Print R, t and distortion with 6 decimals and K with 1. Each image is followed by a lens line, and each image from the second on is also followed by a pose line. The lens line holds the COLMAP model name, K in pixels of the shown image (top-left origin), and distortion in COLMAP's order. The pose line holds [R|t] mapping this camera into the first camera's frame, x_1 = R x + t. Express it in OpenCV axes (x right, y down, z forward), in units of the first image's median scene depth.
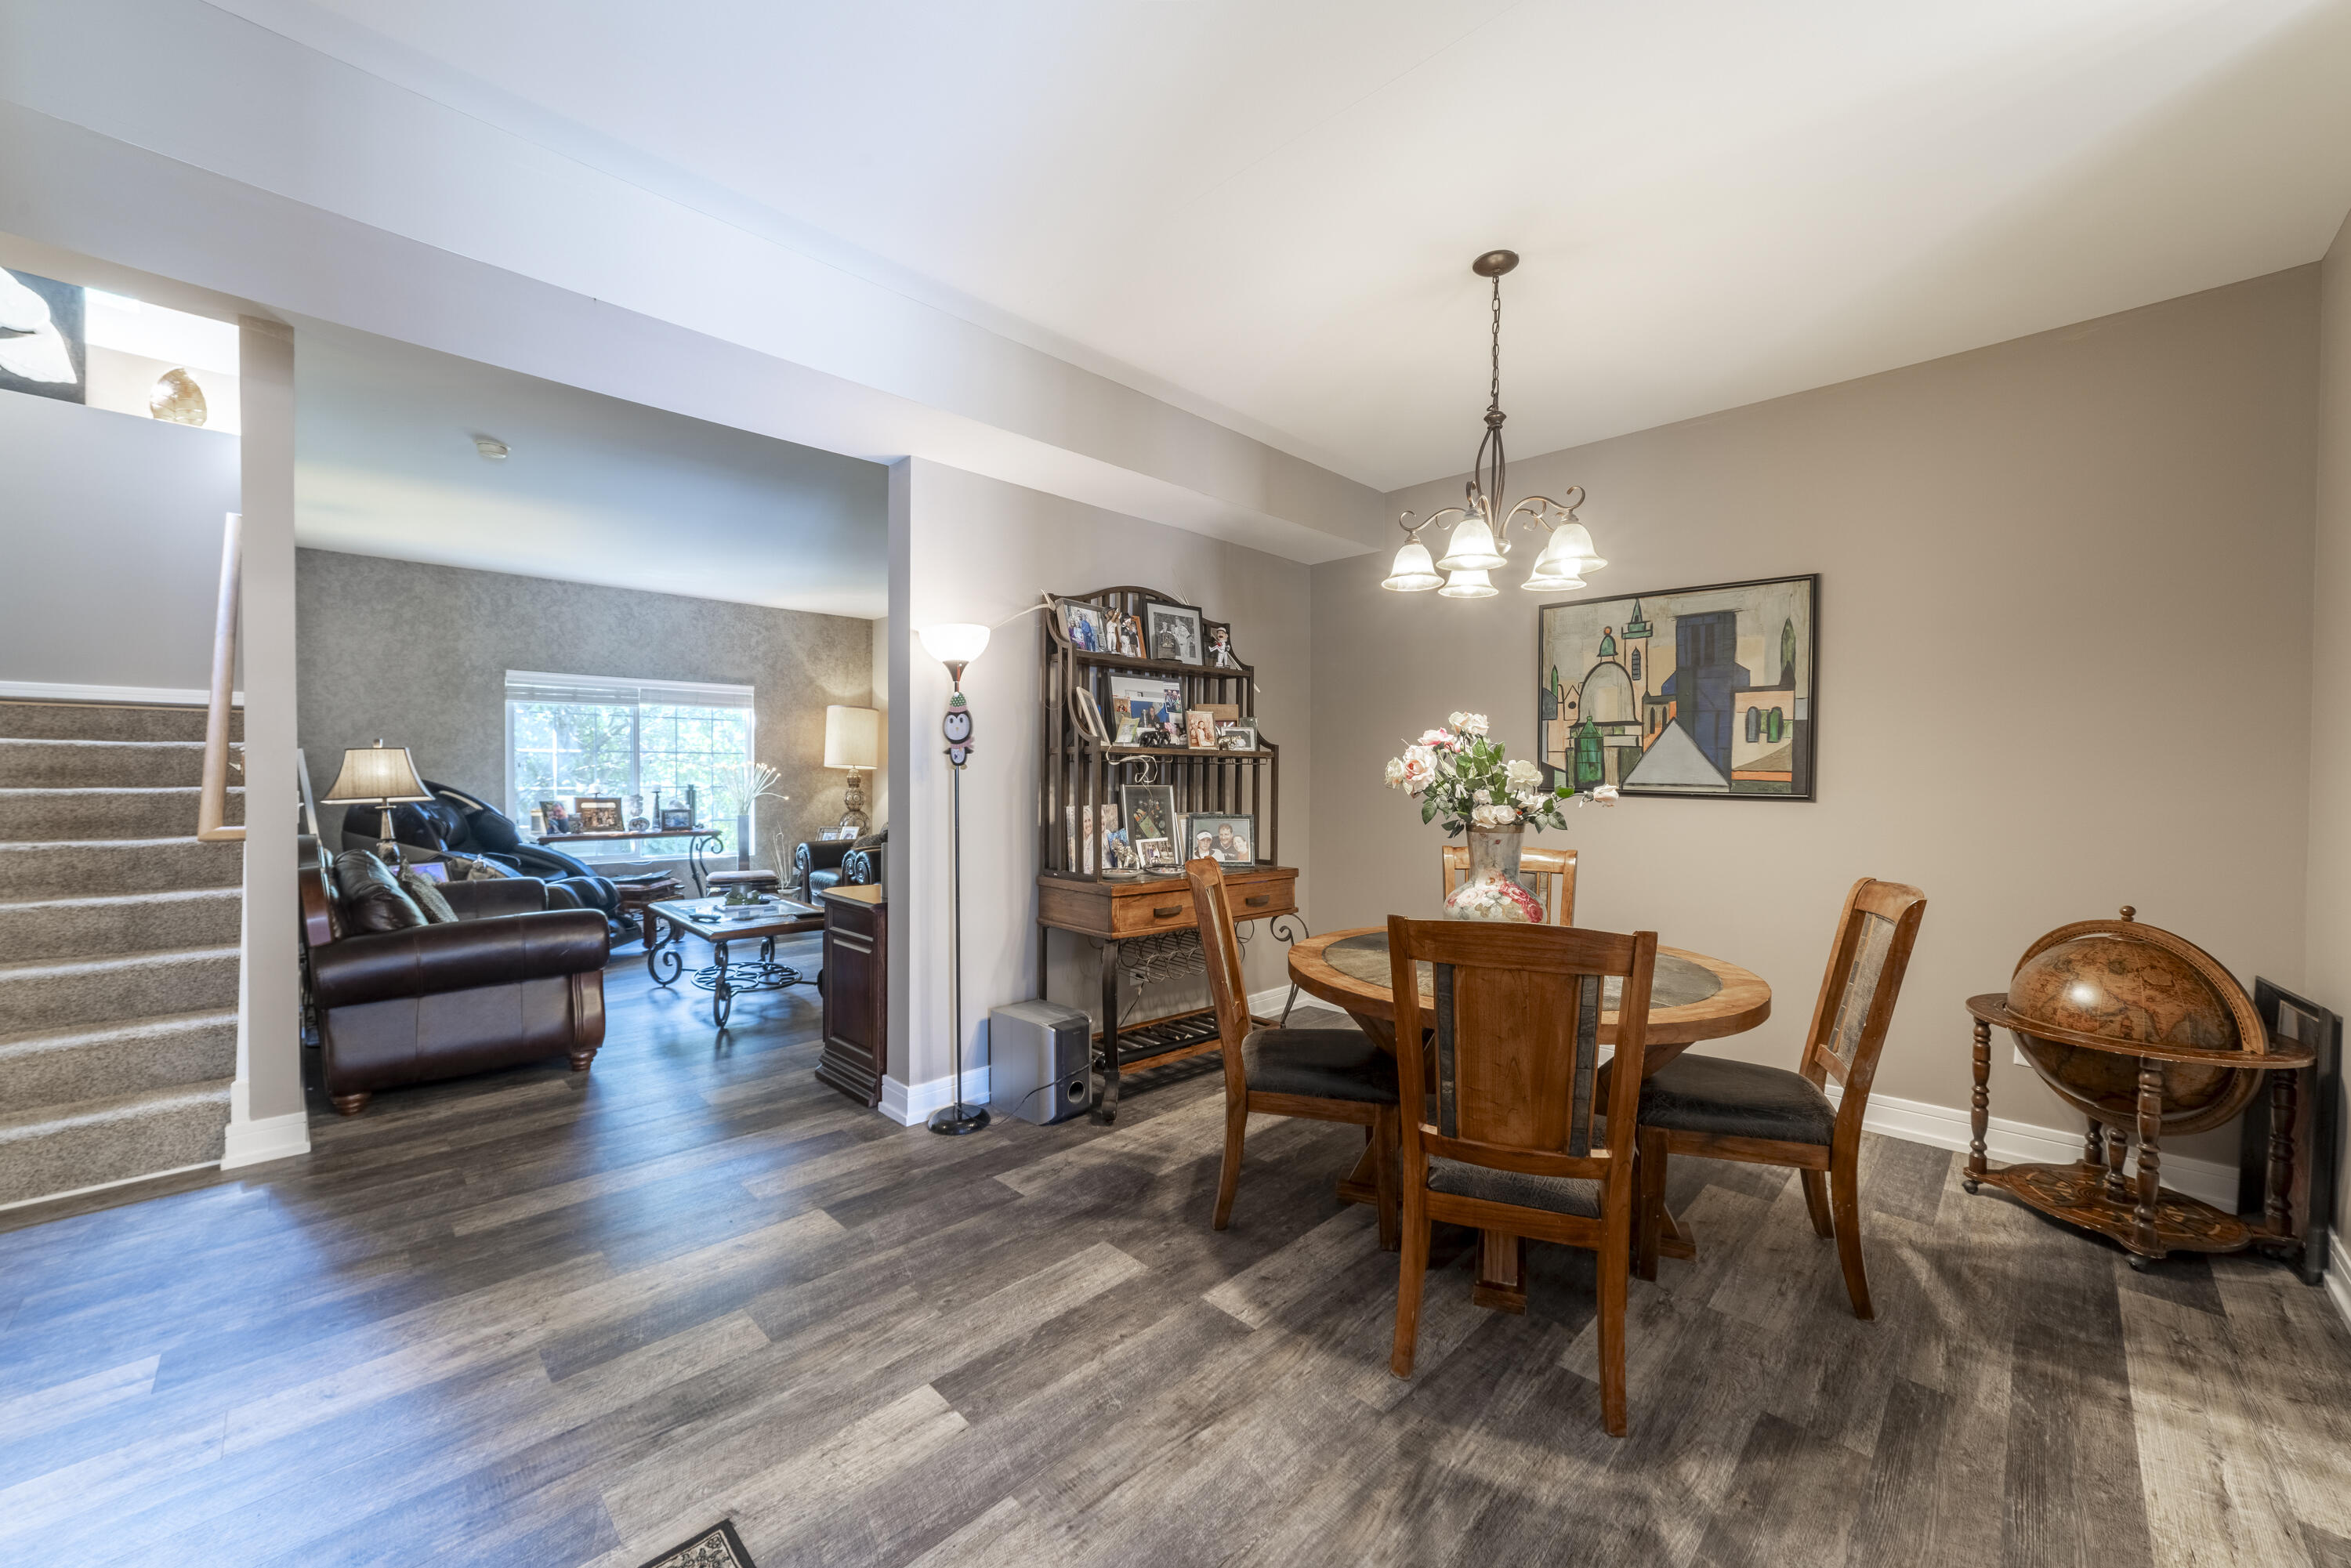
lens RADIAL K [[884.3, 0, 1168.7], [0, 884.3, 782.6], [0, 0, 1]] dist [-0.008244, 0.002032]
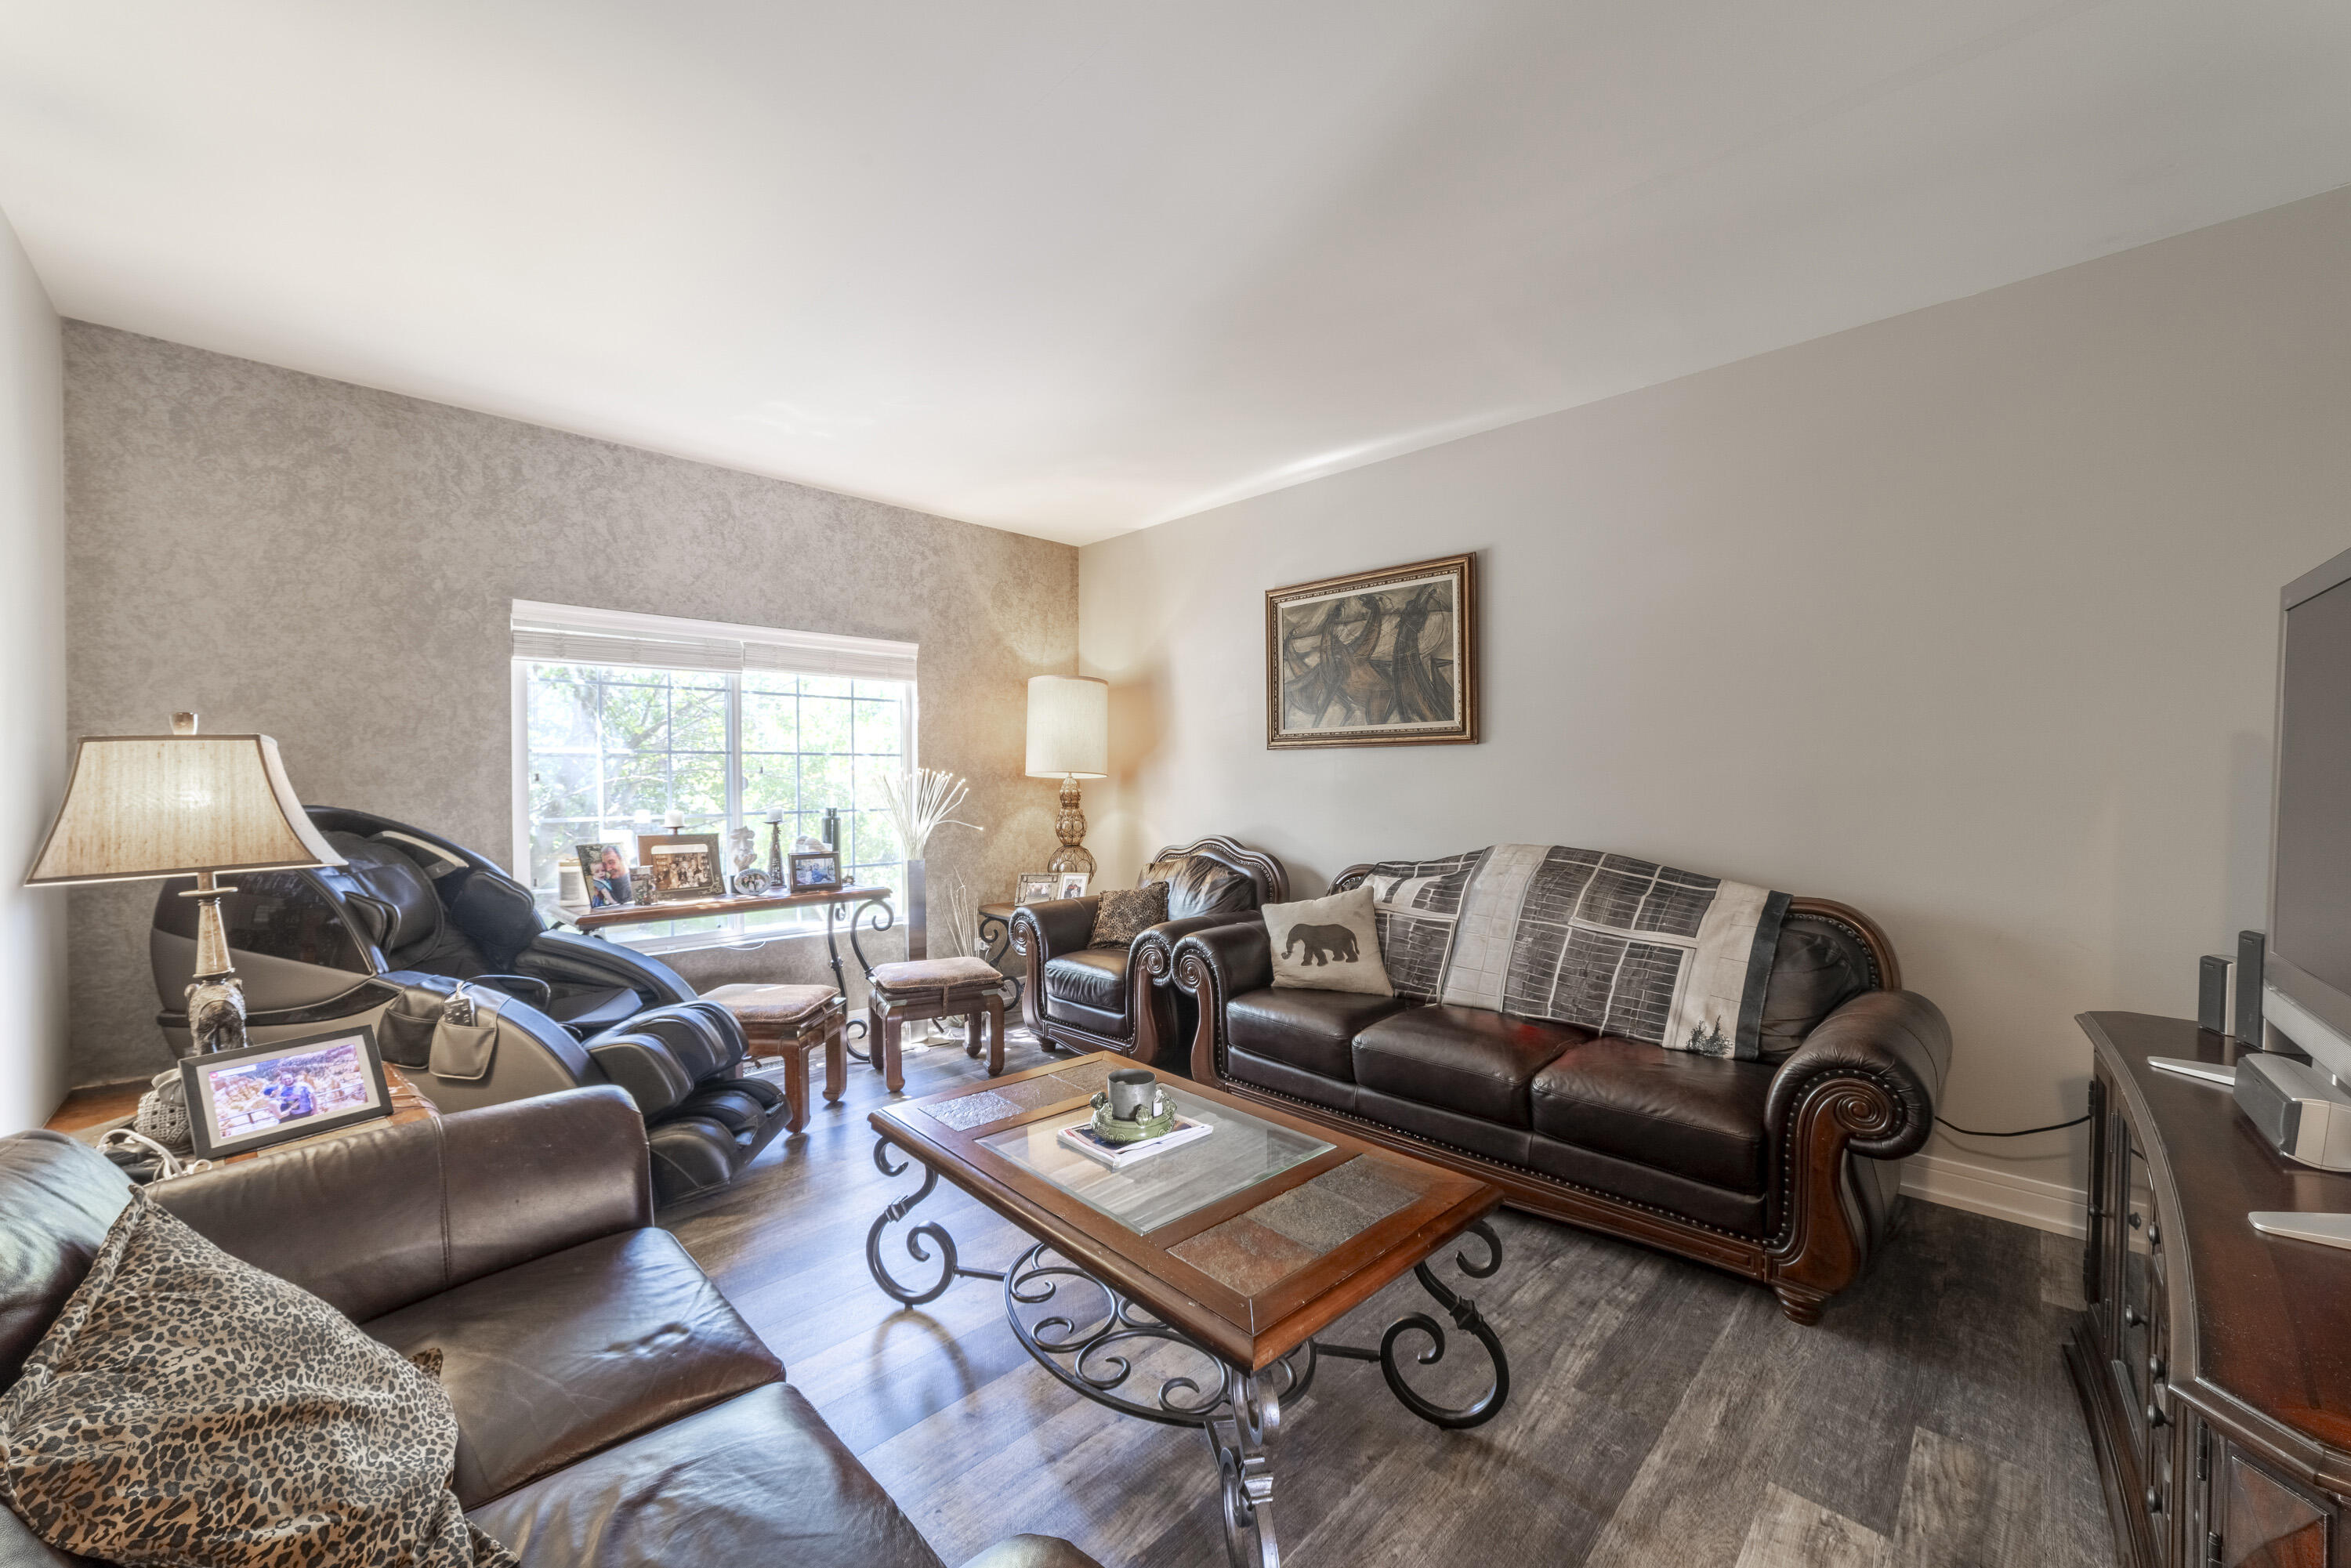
lens RADIAL K [[884.3, 0, 1167.9], [0, 884.3, 783.1], [0, 0, 1]] dist [-0.008244, 0.002032]
pose [[0.999938, -0.008845, 0.006827, -0.354254], [0.008881, 0.999947, -0.005245, -0.010304], [-0.006780, 0.005305, 0.999963, 0.457405]]
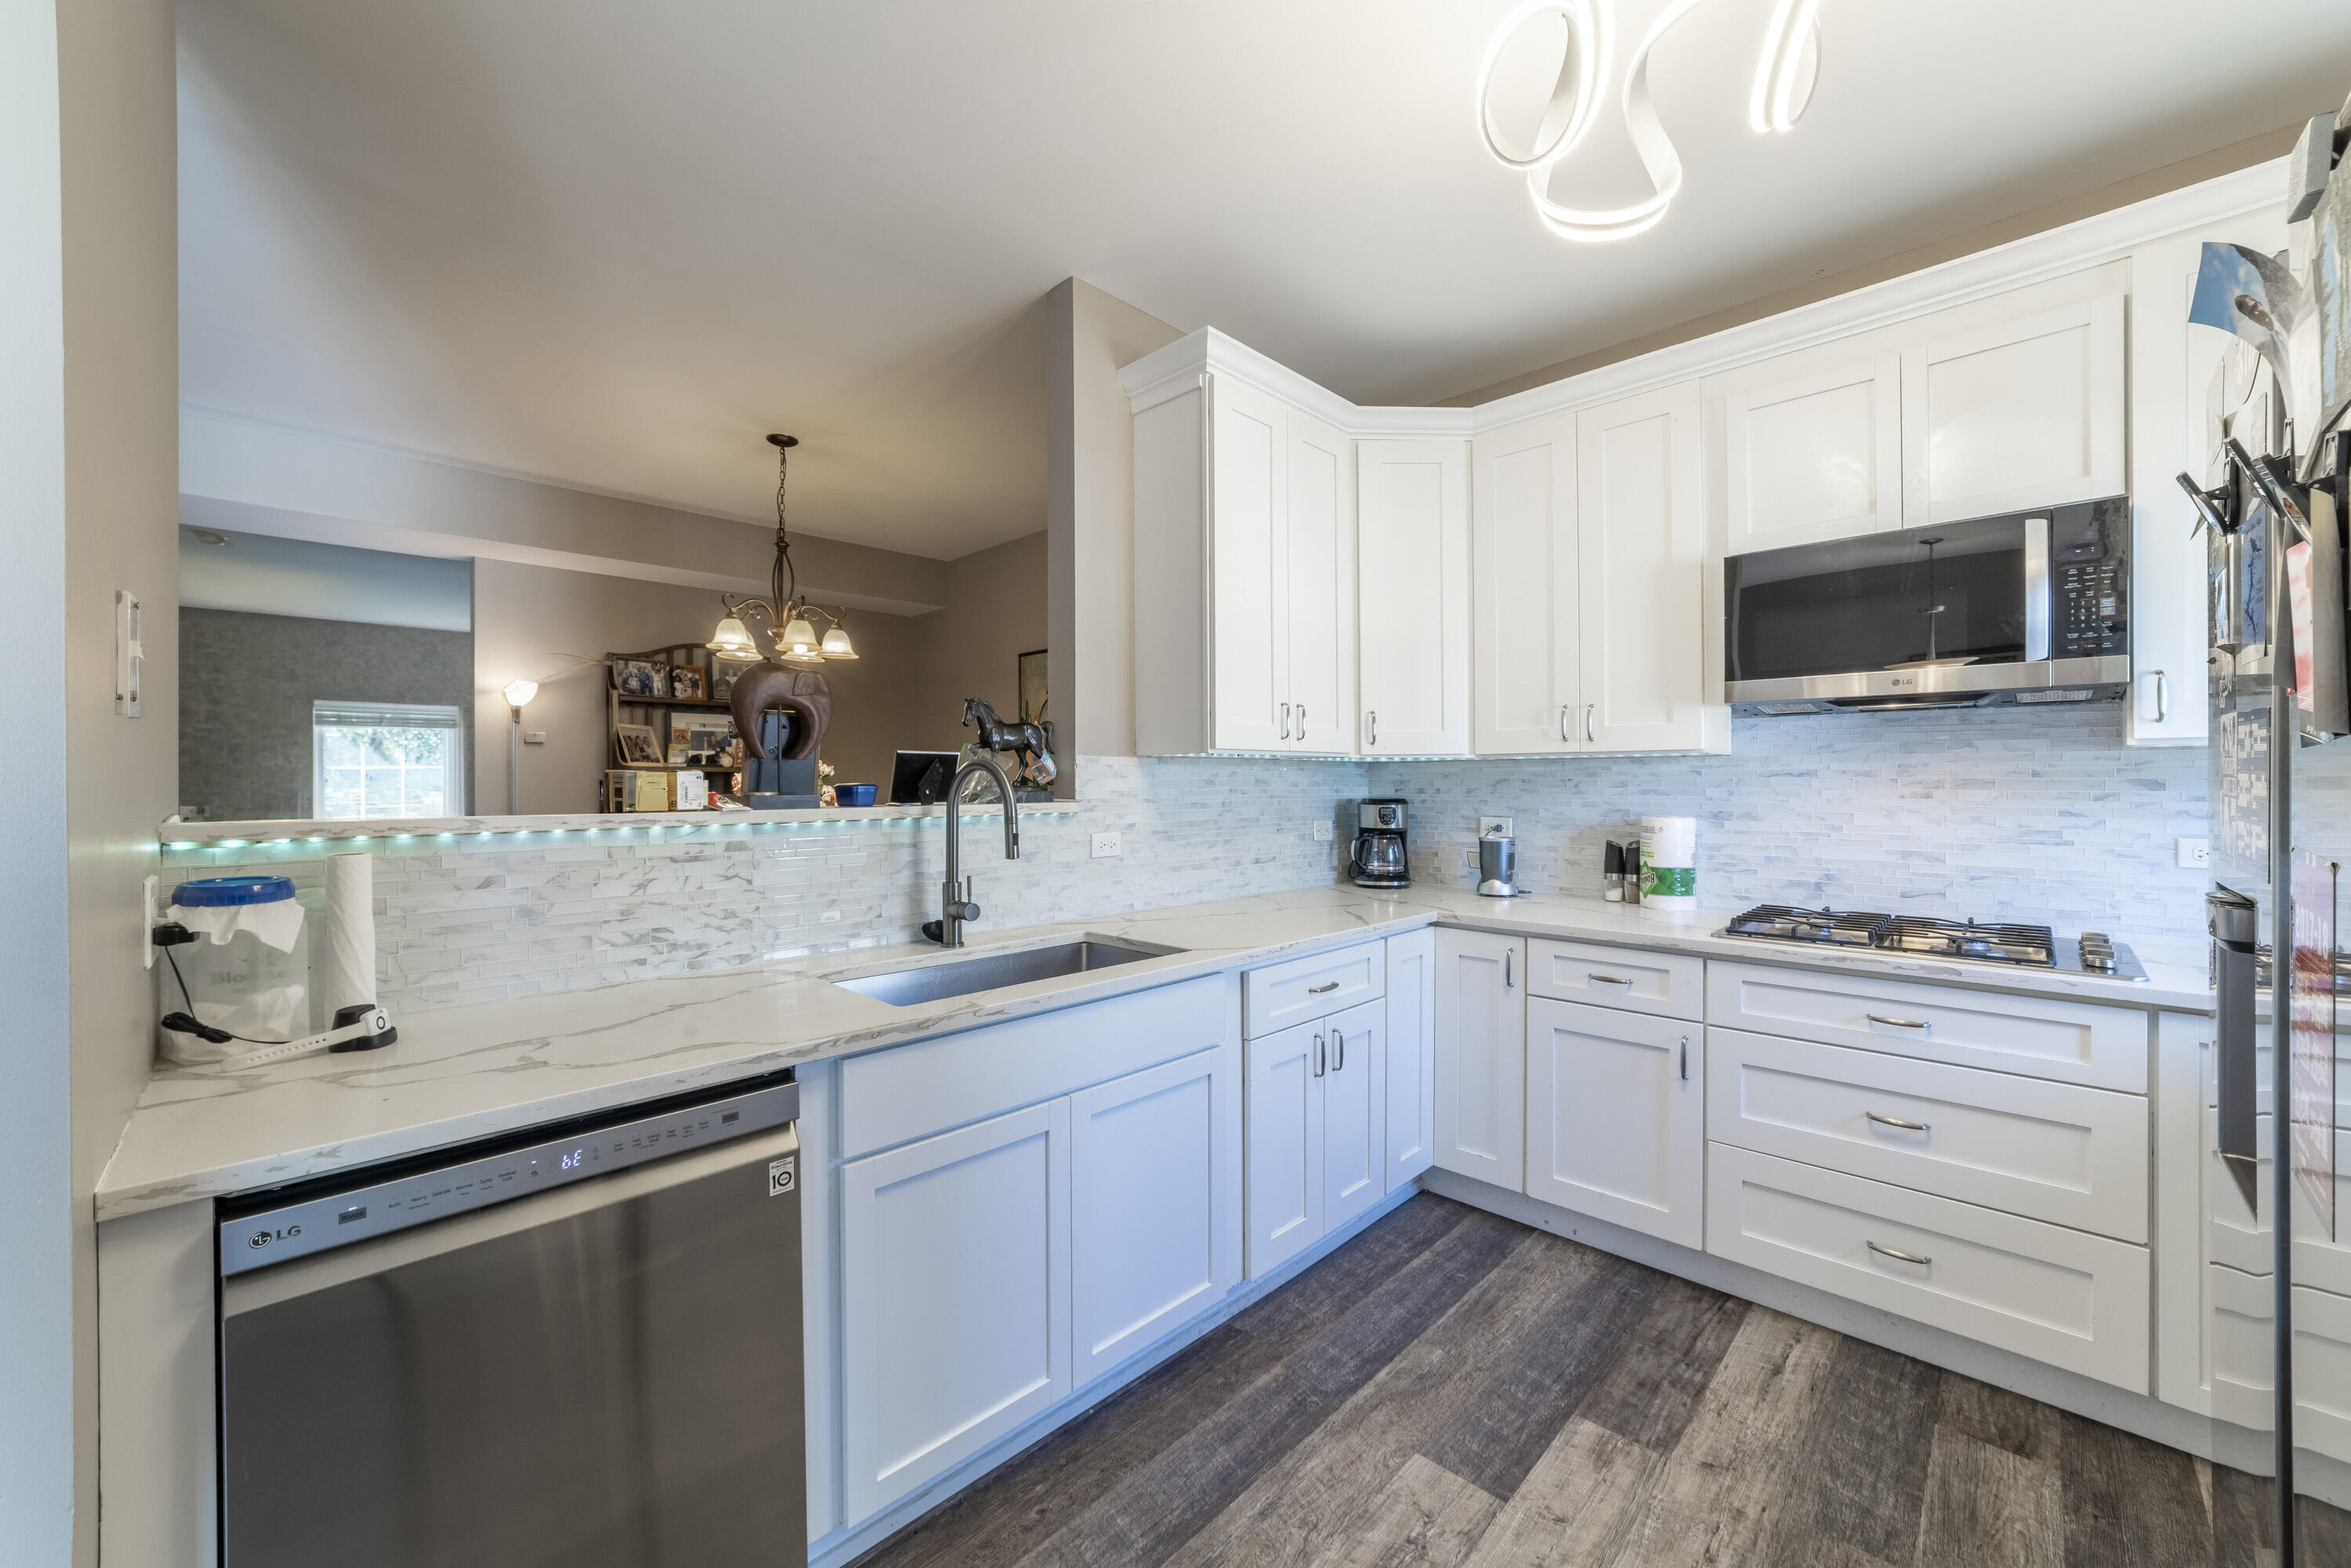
lens RADIAL K [[884.3, 0, 1175.5], [0, 884.3, 778.0], [0, 0, 1]] dist [-0.008244, 0.002032]
pose [[0.999972, -0.007241, 0.001708, 0.404854], [0.007257, 0.999928, -0.009531, -0.002584], [-0.001639, 0.009543, 0.999953, -0.188697]]
